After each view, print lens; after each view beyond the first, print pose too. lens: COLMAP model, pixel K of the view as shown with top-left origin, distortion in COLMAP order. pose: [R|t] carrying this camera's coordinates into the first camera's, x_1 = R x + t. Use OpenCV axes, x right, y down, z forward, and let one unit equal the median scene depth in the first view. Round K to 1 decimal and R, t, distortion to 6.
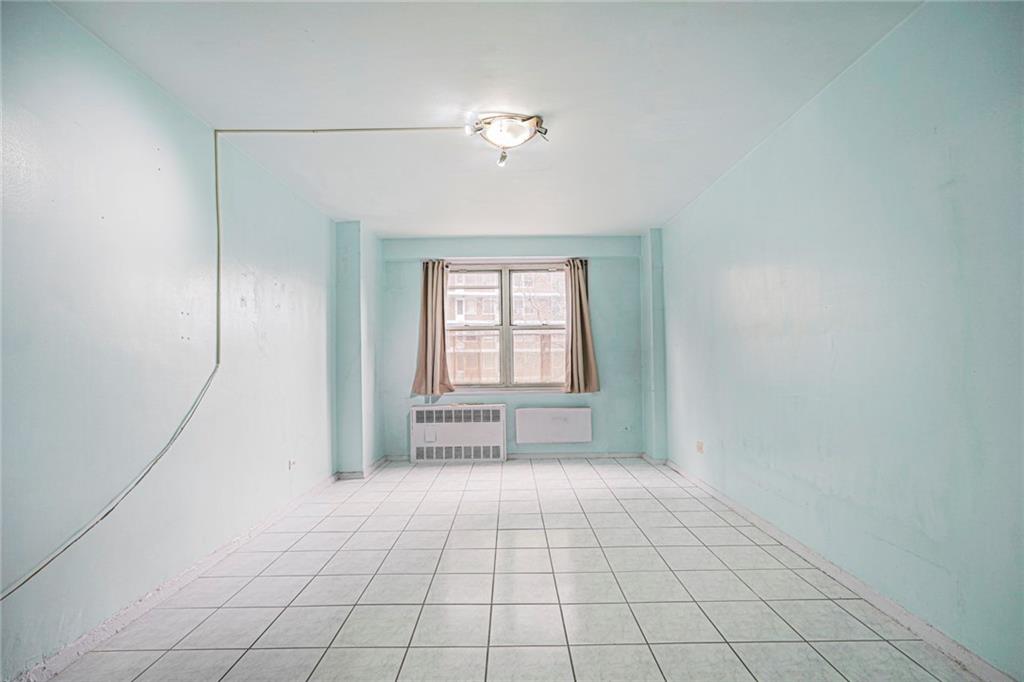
lens RADIAL K [[464.7, 0, 511.3], [0, 464.7, 363.1], [0, 0, 1]] dist [-0.016553, 0.007729]
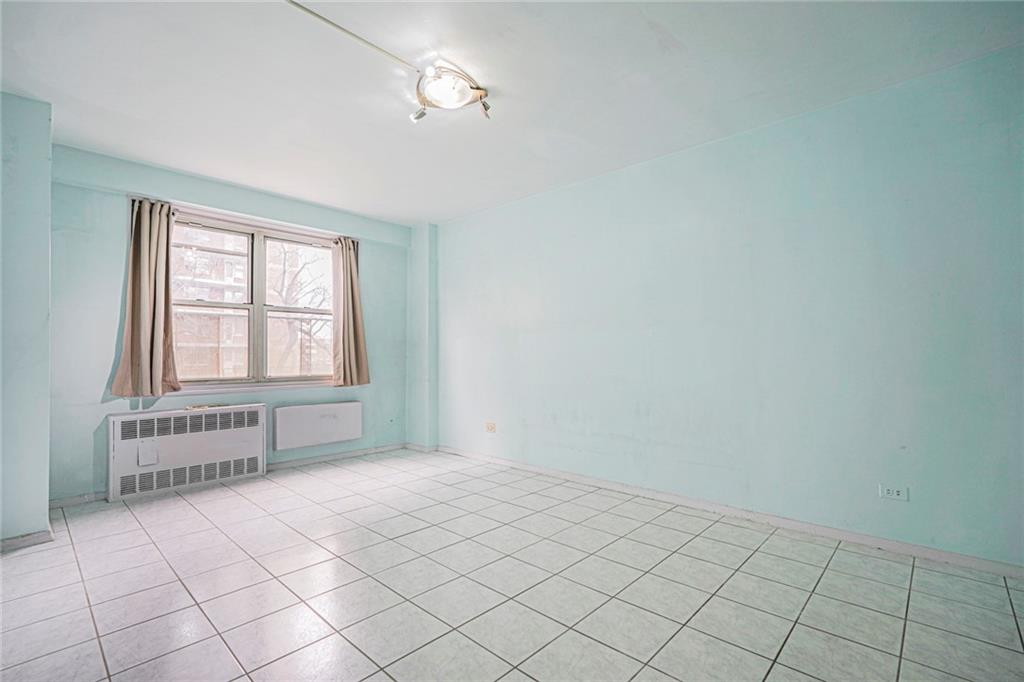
lens RADIAL K [[464.7, 0, 507.9], [0, 464.7, 362.6], [0, 0, 1]] dist [-0.016553, 0.007729]
pose [[0.687266, -0.000304, 0.726405, -0.302368], [-0.001768, 0.999996, 0.002092, 0.016166], [-0.726403, -0.002722, 0.687263, 0.149911]]
